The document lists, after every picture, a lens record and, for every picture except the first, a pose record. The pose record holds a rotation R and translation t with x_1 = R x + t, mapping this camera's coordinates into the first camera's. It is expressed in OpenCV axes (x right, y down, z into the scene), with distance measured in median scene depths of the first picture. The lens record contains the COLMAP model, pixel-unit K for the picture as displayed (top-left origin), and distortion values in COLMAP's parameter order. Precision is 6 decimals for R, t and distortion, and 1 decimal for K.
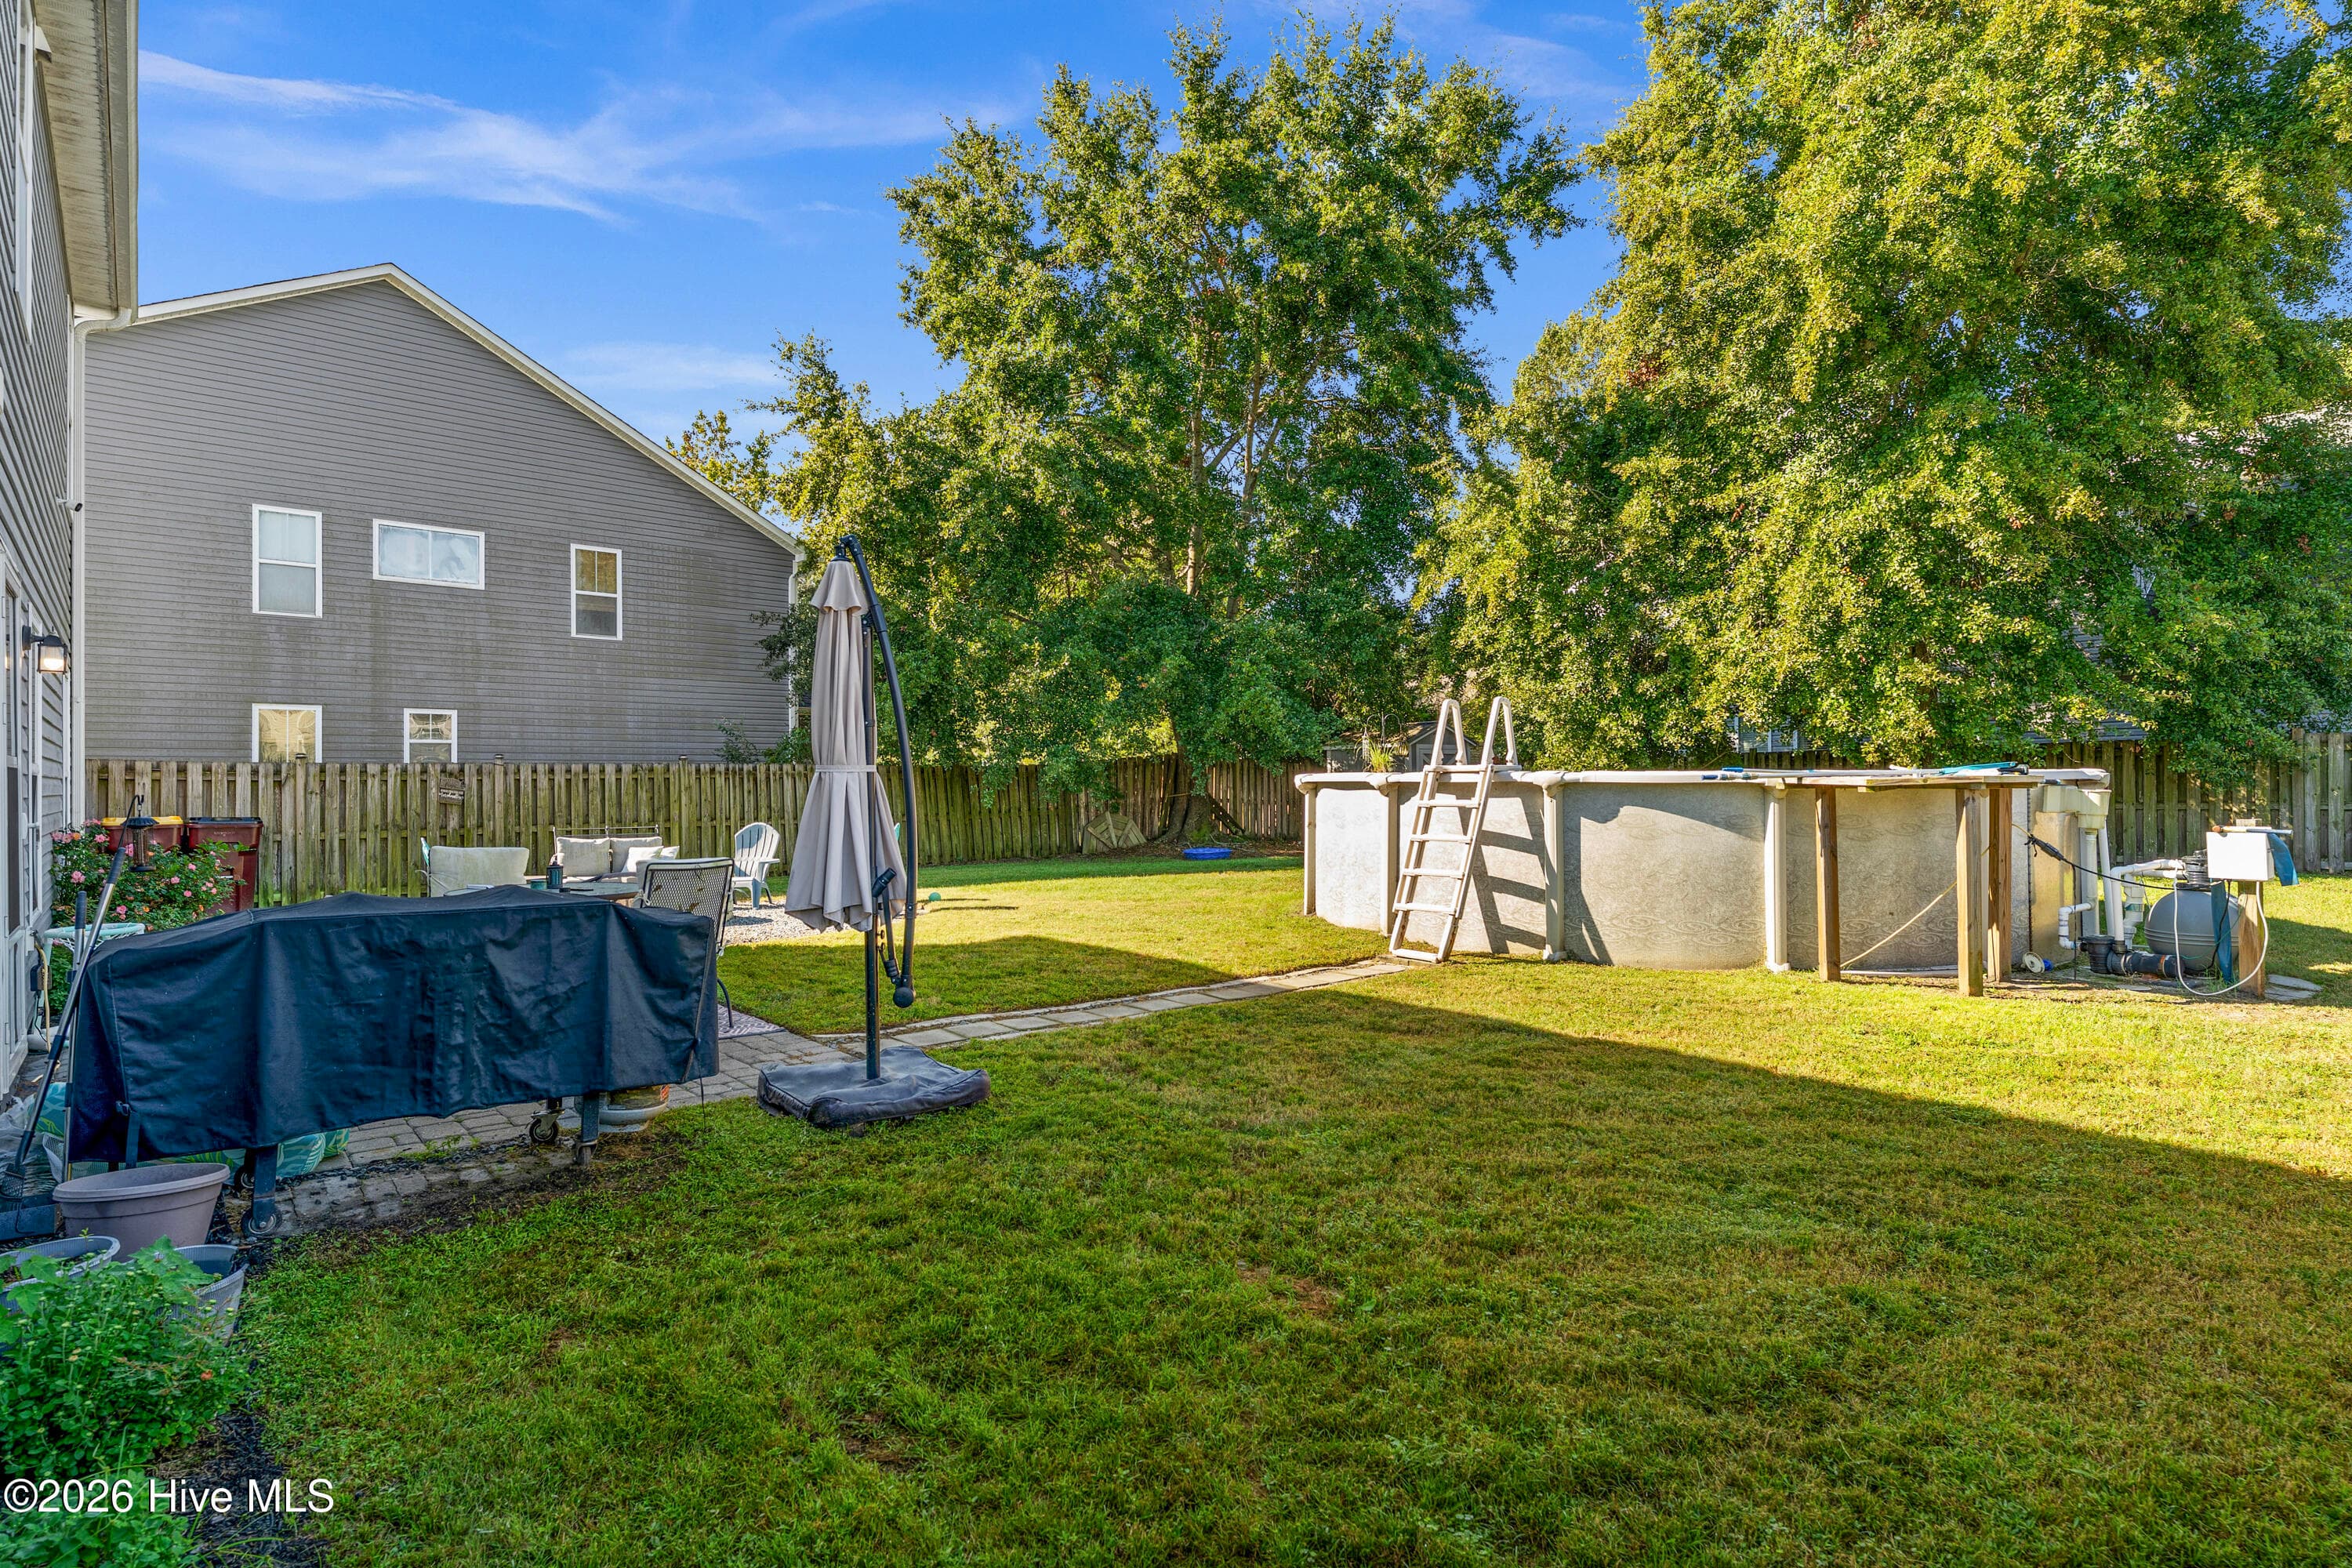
lens RADIAL K [[1191.6, 0, 1176.0], [0, 1191.6, 784.0], [0, 0, 1]] dist [-0.000020, -0.000366]
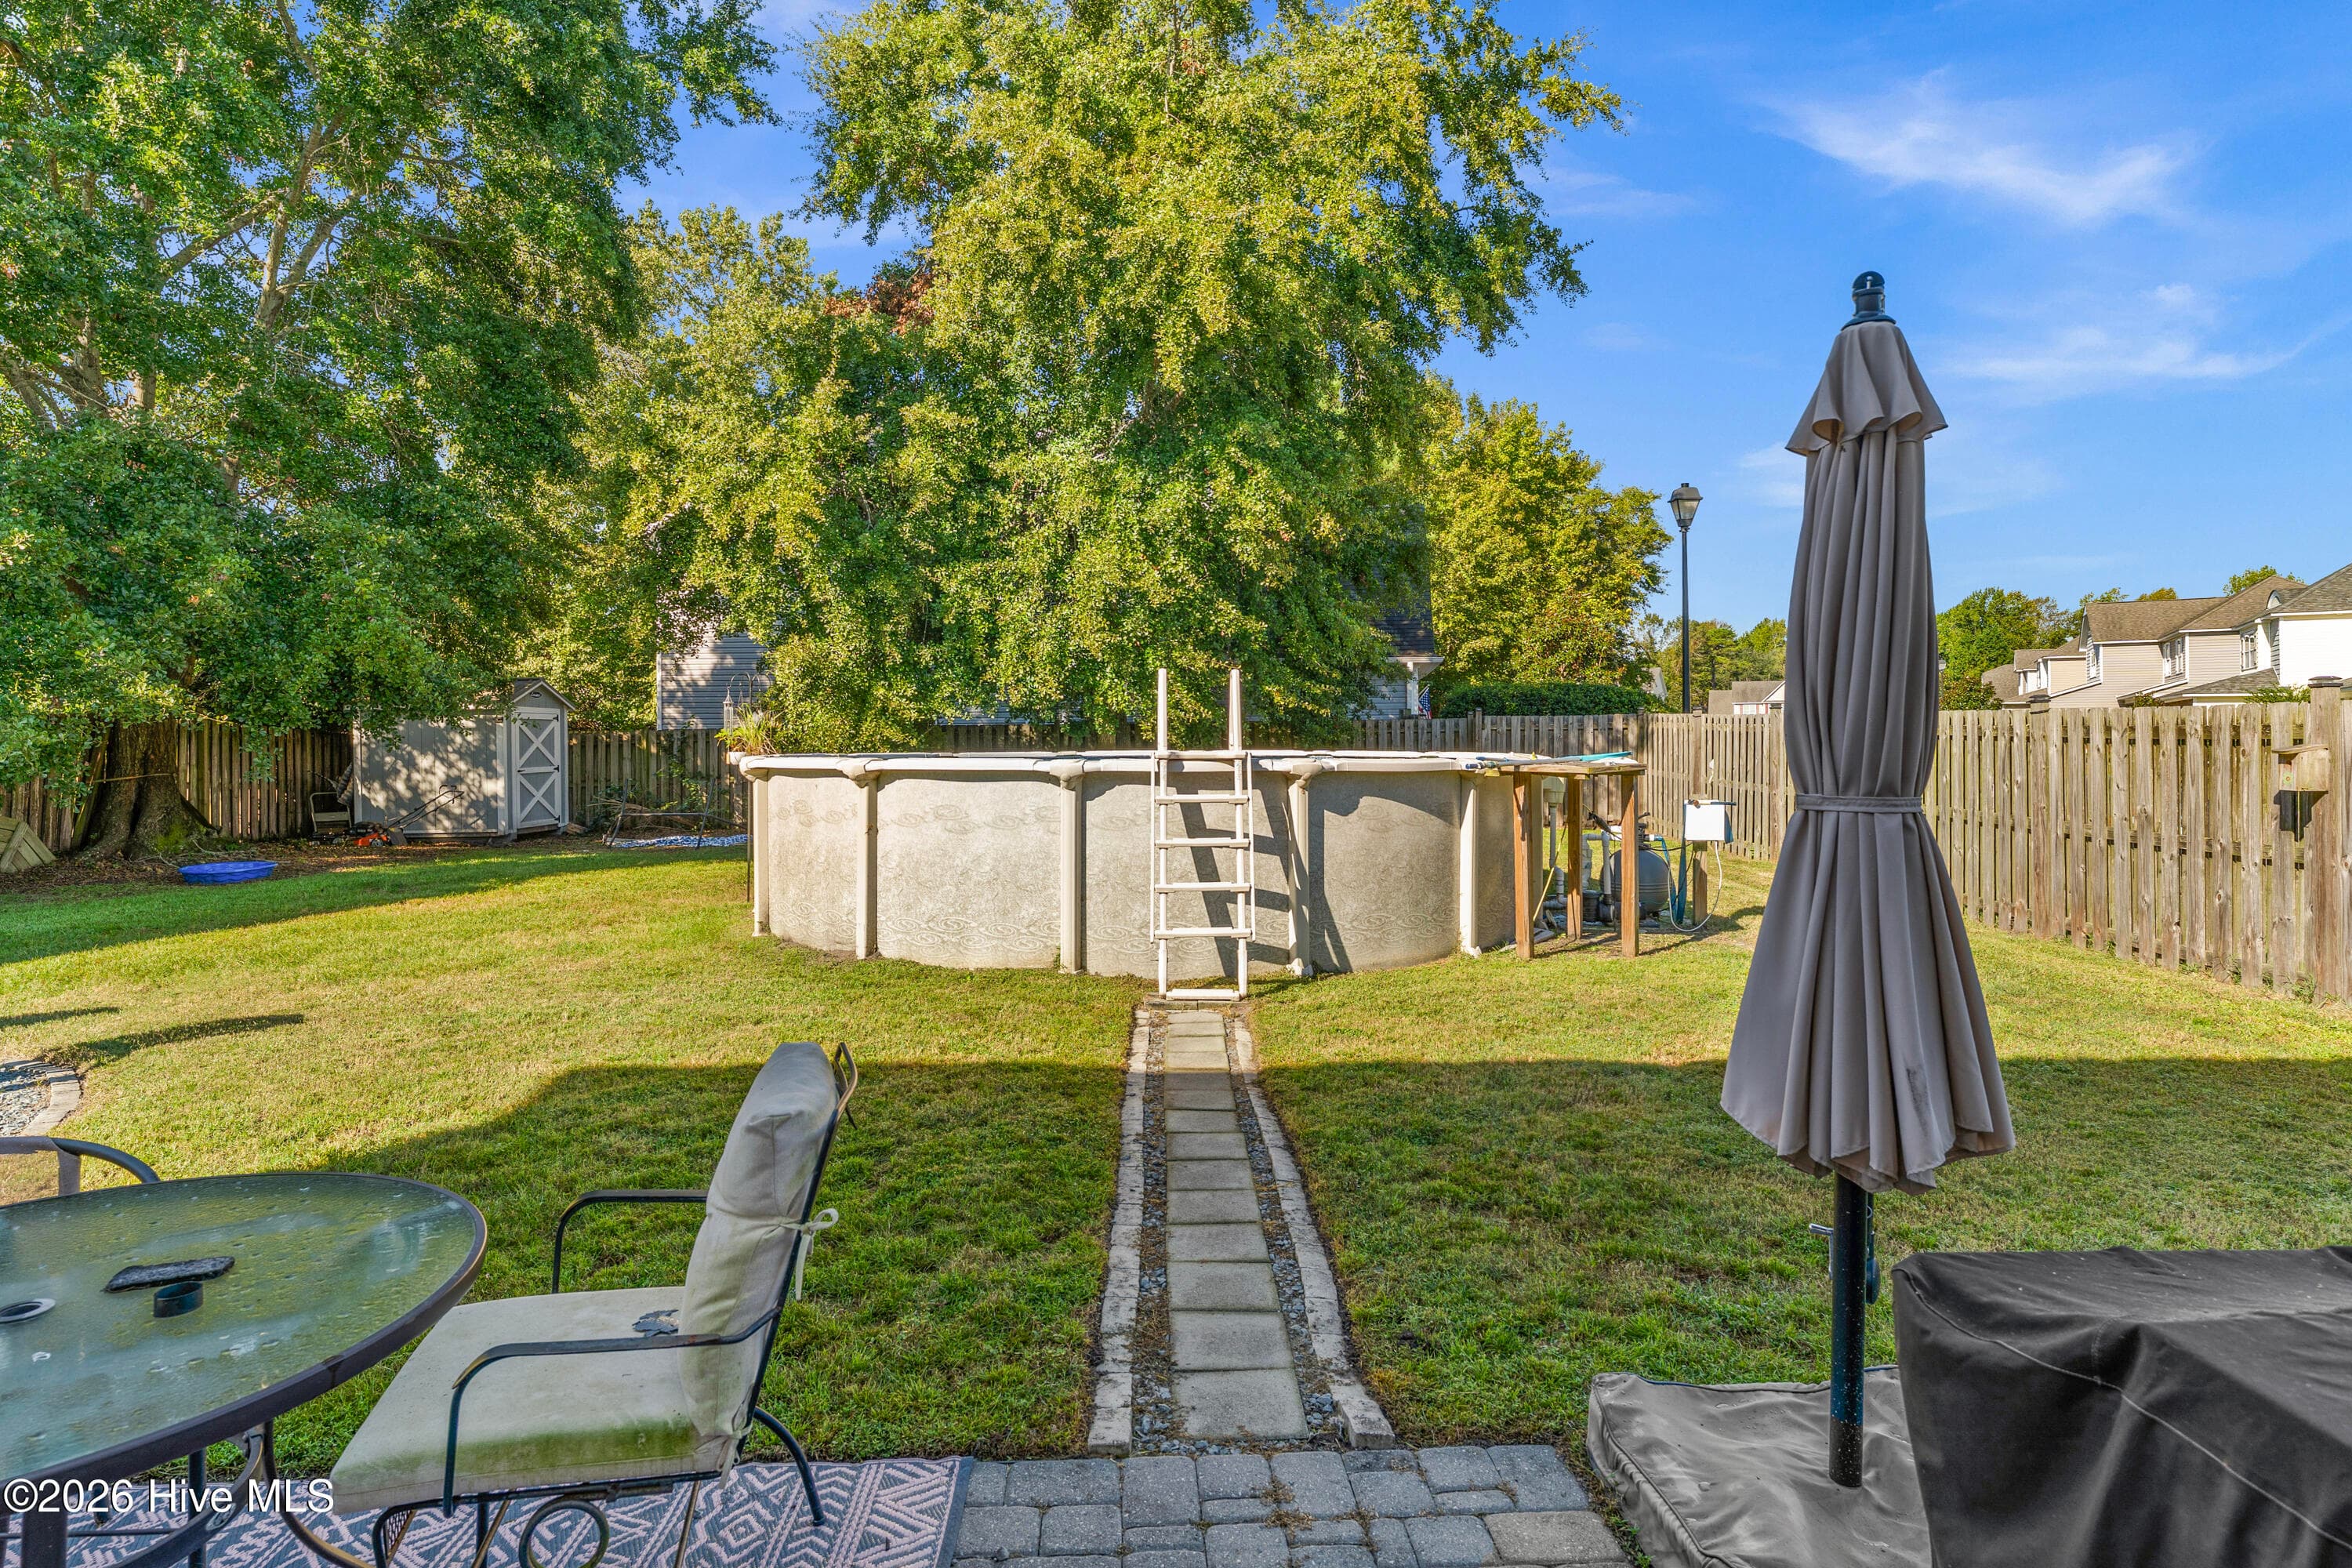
lens RADIAL K [[1227.9, 0, 1175.1], [0, 1227.9, 735.2], [0, 0, 1]] dist [-0.003322, -0.001844]
pose [[0.614467, 0.008149, 0.788901, -0.238583], [0.001331, 0.999935, -0.011366, -0.009372], [-0.788942, 0.008034, 0.614416, 0.276576]]
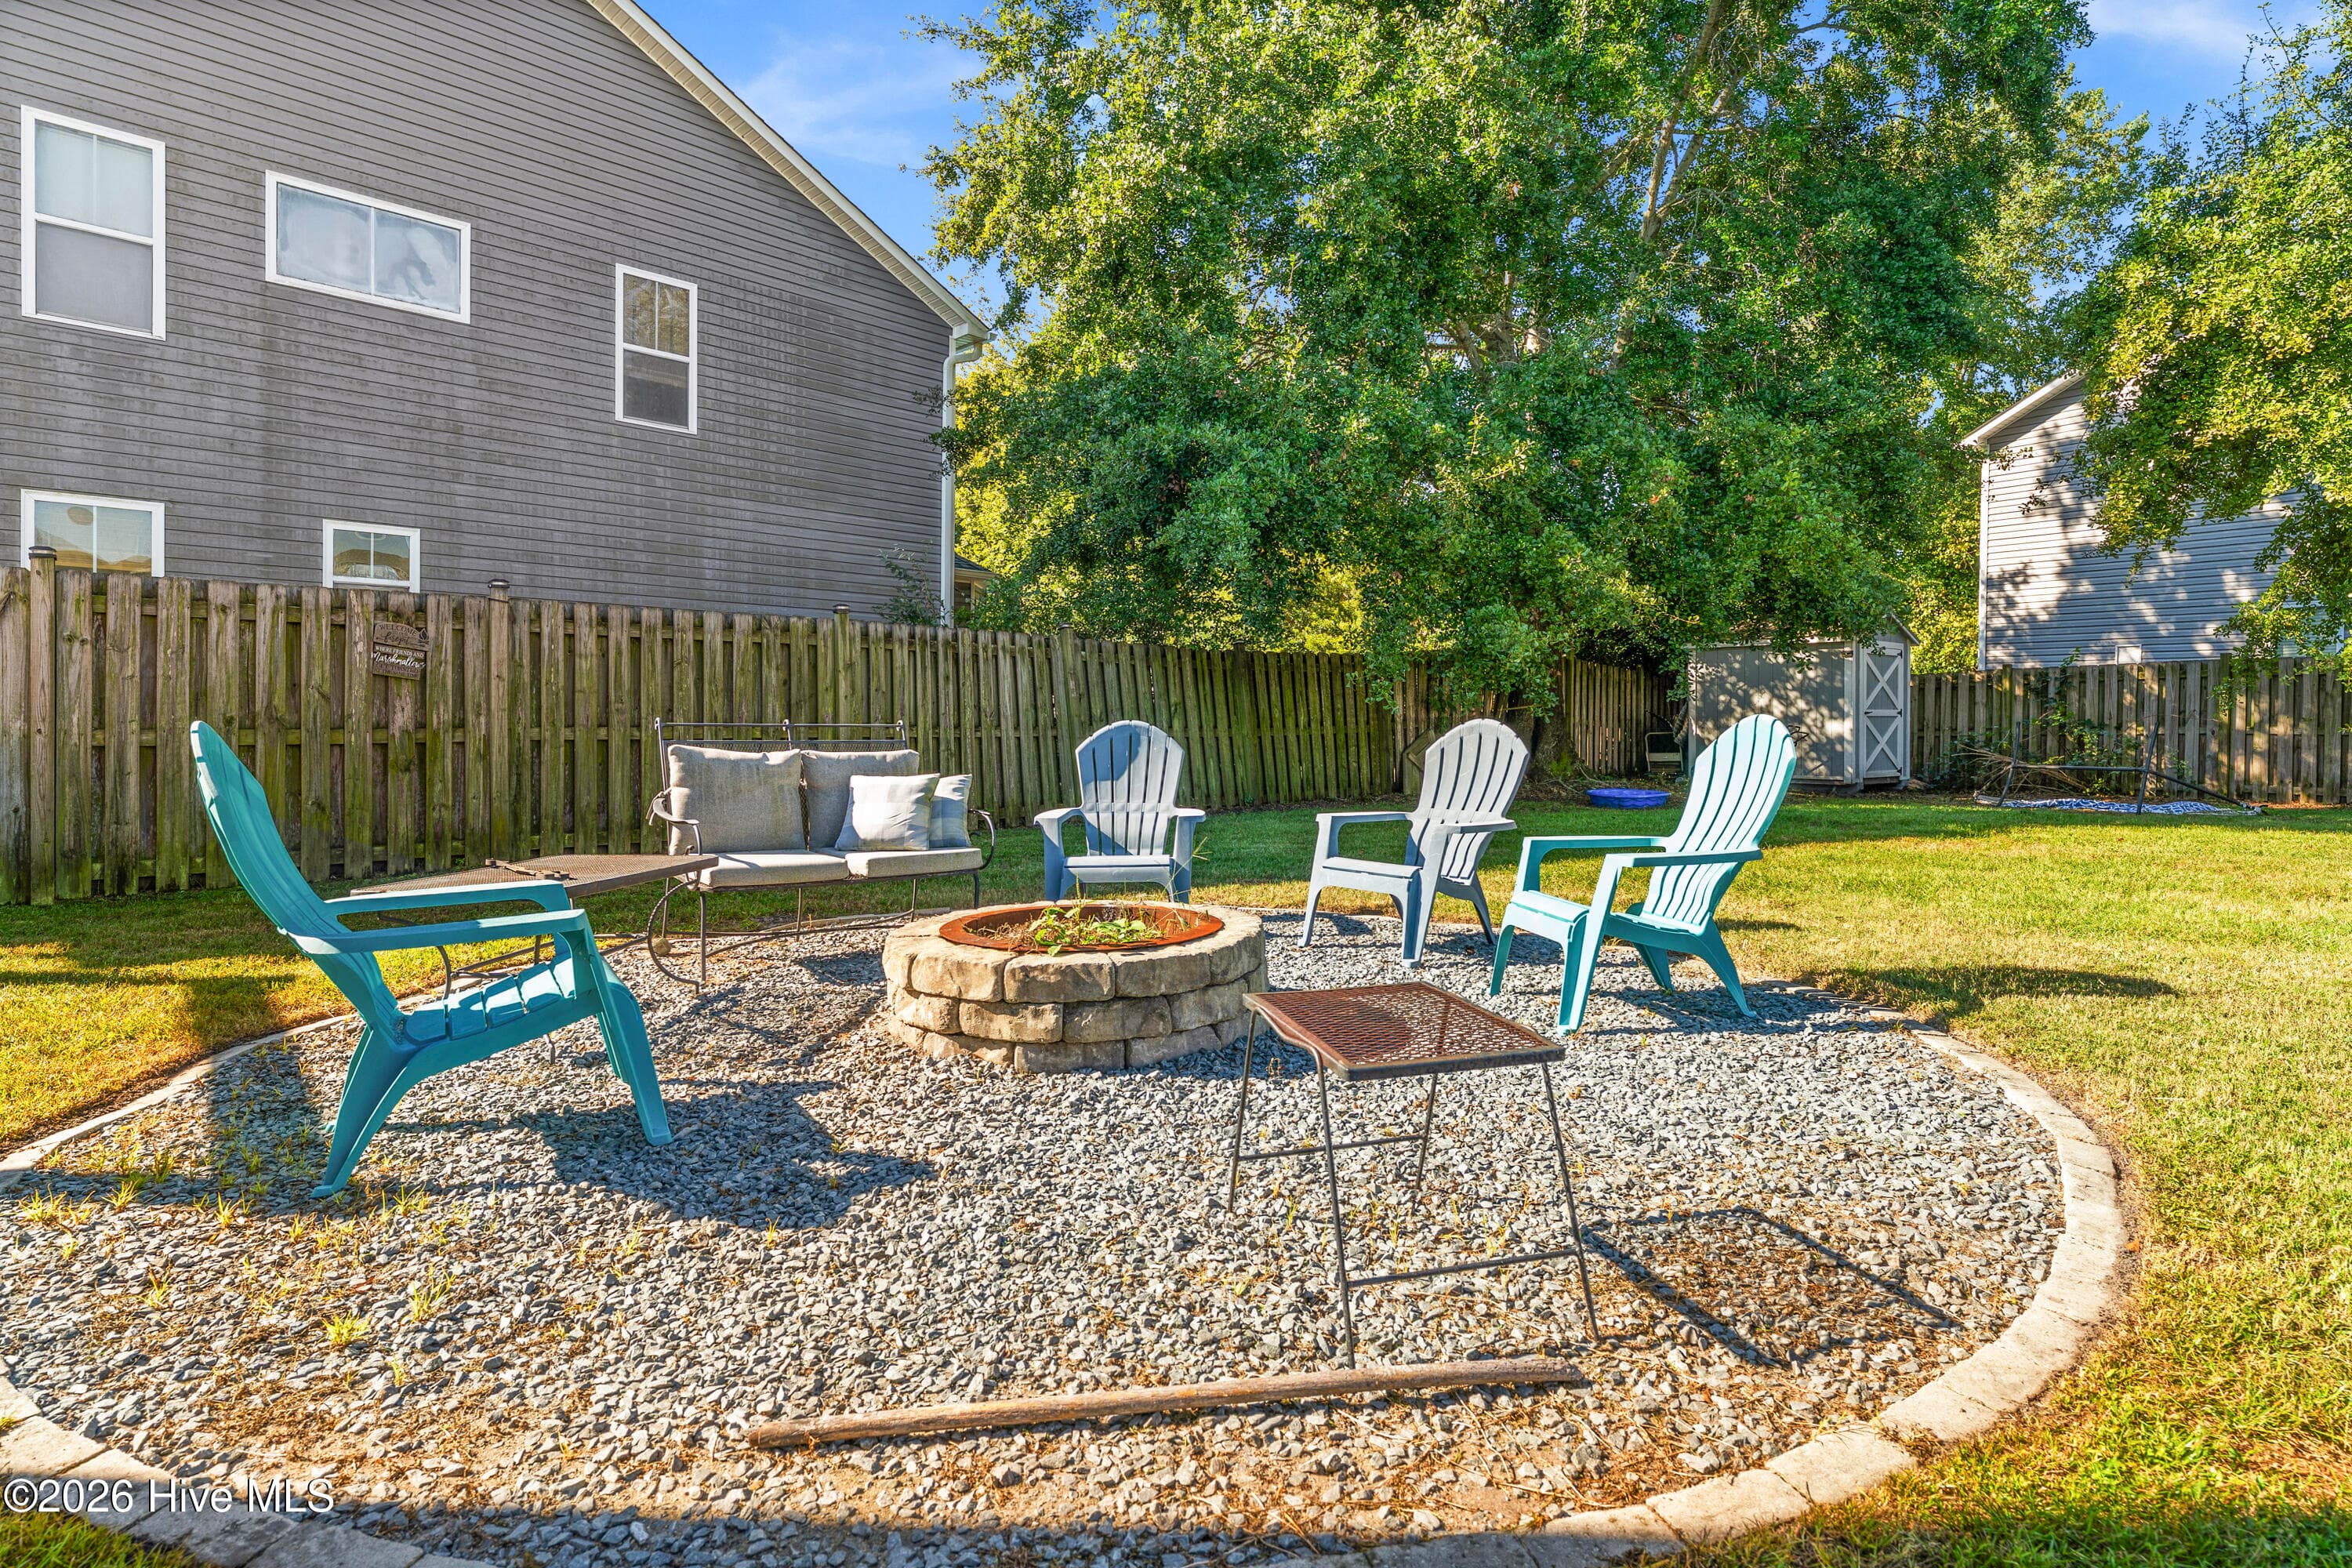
lens RADIAL K [[1167.4, 0, 1170.1], [0, 1167.4, 737.6], [0, 0, 1]] dist [0.000657, 0.000891]
pose [[0.999696, 0.016479, 0.018322, -0.304322], [-0.016769, 0.999735, 0.015790, 0.027948], [-0.018057, -0.016092, 0.999707, 0.521197]]
